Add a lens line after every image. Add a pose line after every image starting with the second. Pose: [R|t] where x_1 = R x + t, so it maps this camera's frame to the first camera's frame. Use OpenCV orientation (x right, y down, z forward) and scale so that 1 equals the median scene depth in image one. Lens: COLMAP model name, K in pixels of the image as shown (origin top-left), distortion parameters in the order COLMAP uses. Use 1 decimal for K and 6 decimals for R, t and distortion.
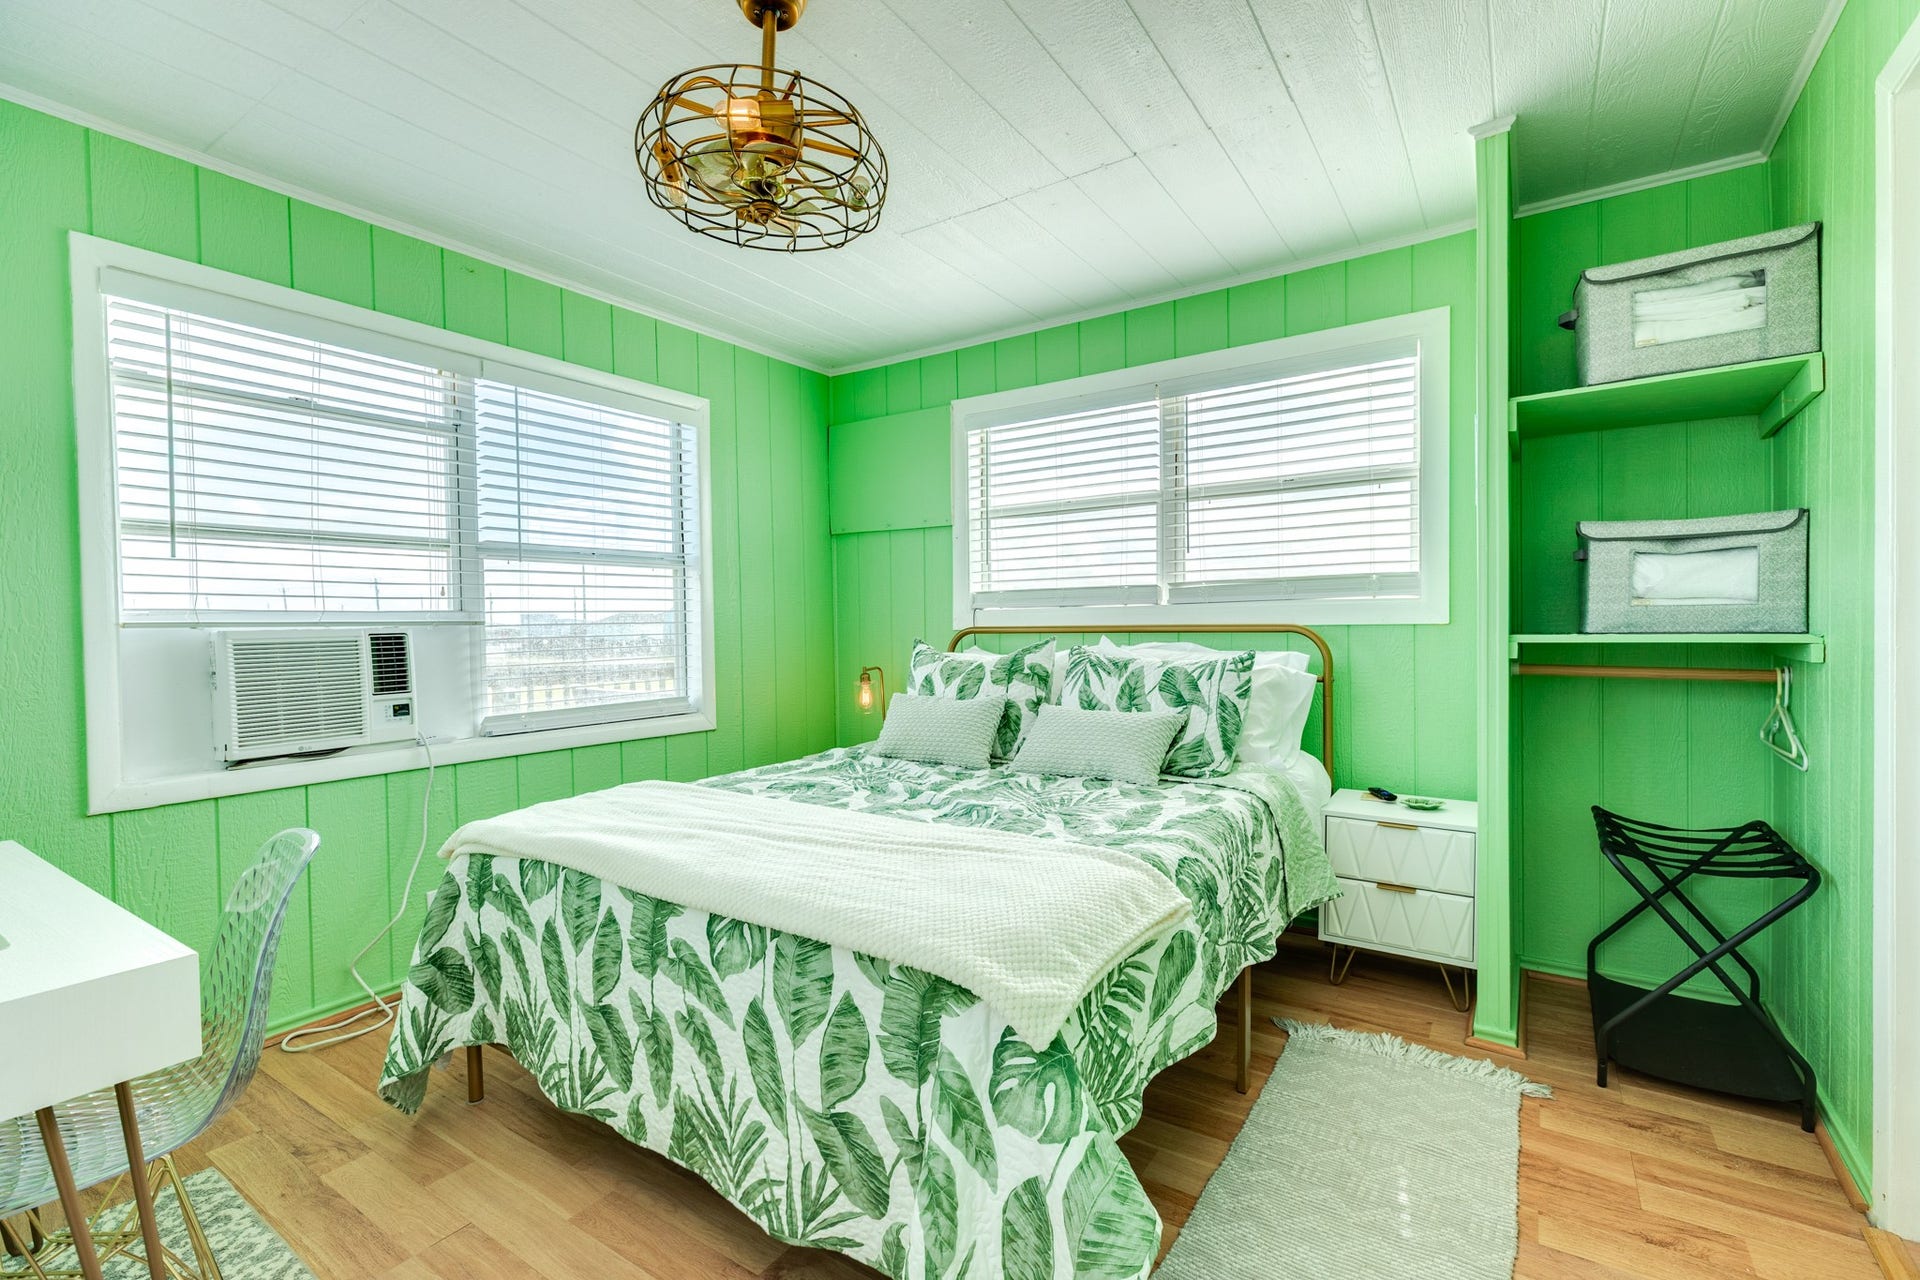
lens RADIAL K [[856.8, 0, 952.6], [0, 856.8, 642.9], [0, 0, 1]] dist [0.002682, 0.000719]
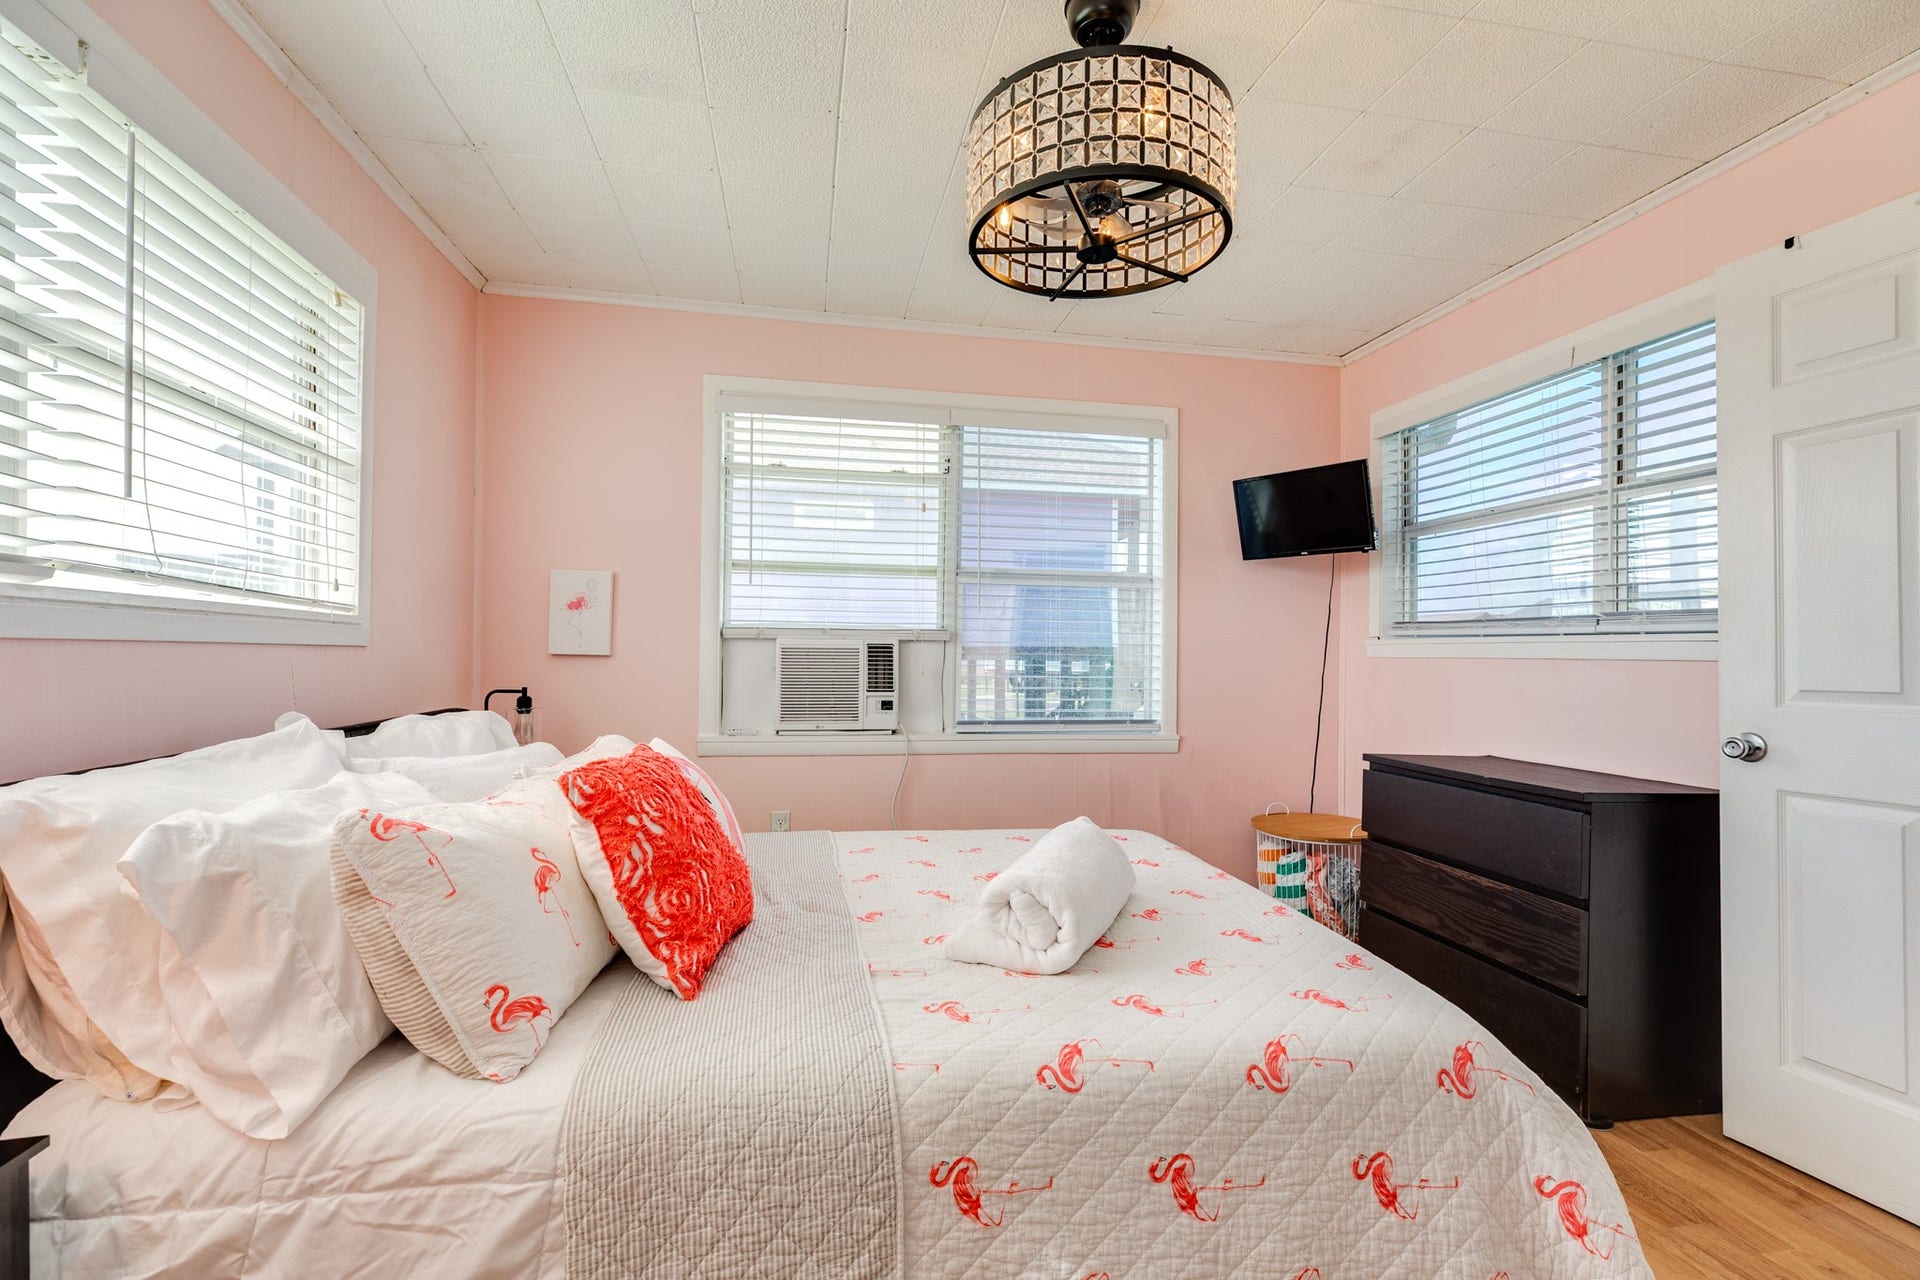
lens RADIAL K [[856.8, 0, 964.6], [0, 856.8, 642.4], [0, 0, 1]] dist [0.002682, 0.000719]
pose [[0.698541, 0.017593, -0.715353, 0.306592], [-0.043722, 0.998879, -0.018129, 0.005199], [0.714233, 0.043940, 0.698528, 0.218191]]
